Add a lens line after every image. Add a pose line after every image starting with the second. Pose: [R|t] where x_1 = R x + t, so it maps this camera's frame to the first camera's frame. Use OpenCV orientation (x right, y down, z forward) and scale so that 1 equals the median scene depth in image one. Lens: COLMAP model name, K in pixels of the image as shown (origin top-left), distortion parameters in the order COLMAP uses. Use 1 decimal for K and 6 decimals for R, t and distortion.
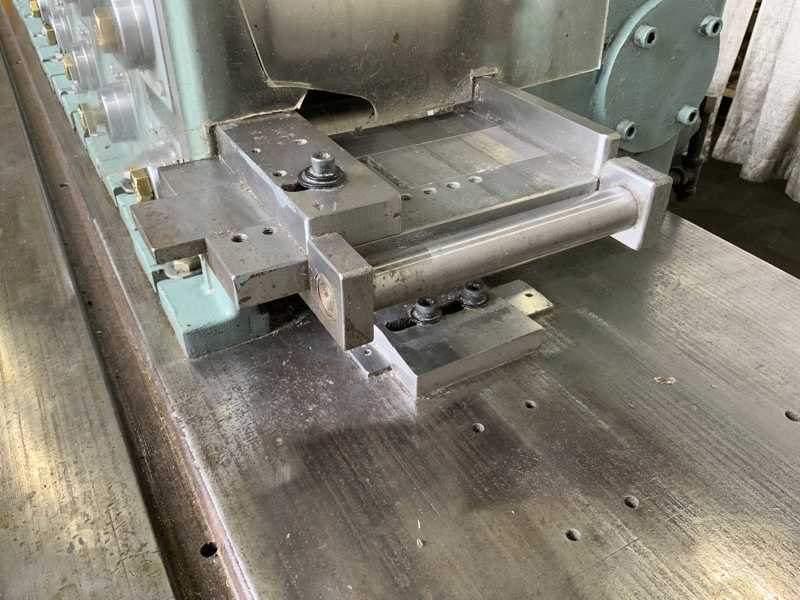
lens RADIAL K [[670.7, 0, 402.7], [0, 670.7, 306.4], [0, 0, 1]] dist [-0.007969, -0.049437]
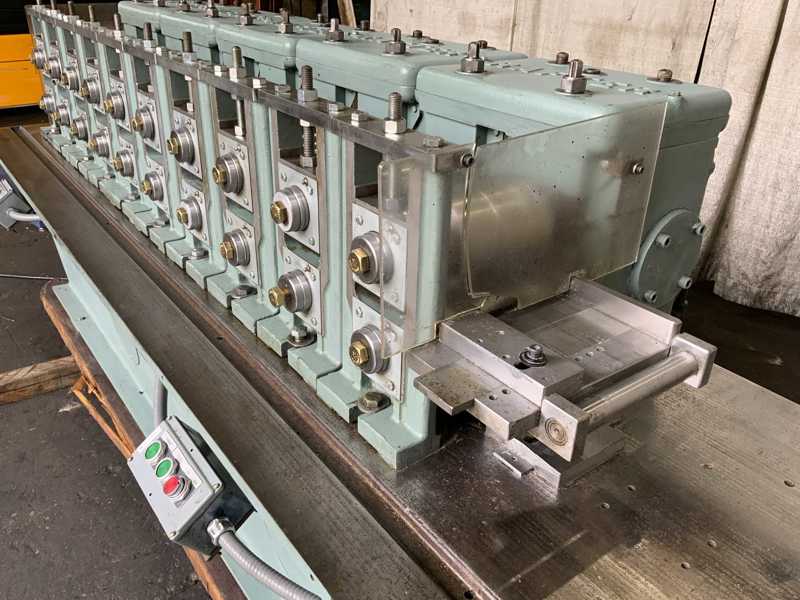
lens RADIAL K [[670.7, 0, 391.7], [0, 670.7, 294.9], [0, 0, 1]] dist [-0.007969, -0.049437]
pose [[0.994105, -0.031448, 0.103761, -0.506127], [0.047170, 0.987139, -0.152744, -0.083549], [-0.097623, 0.156738, 0.982804, -0.531091]]
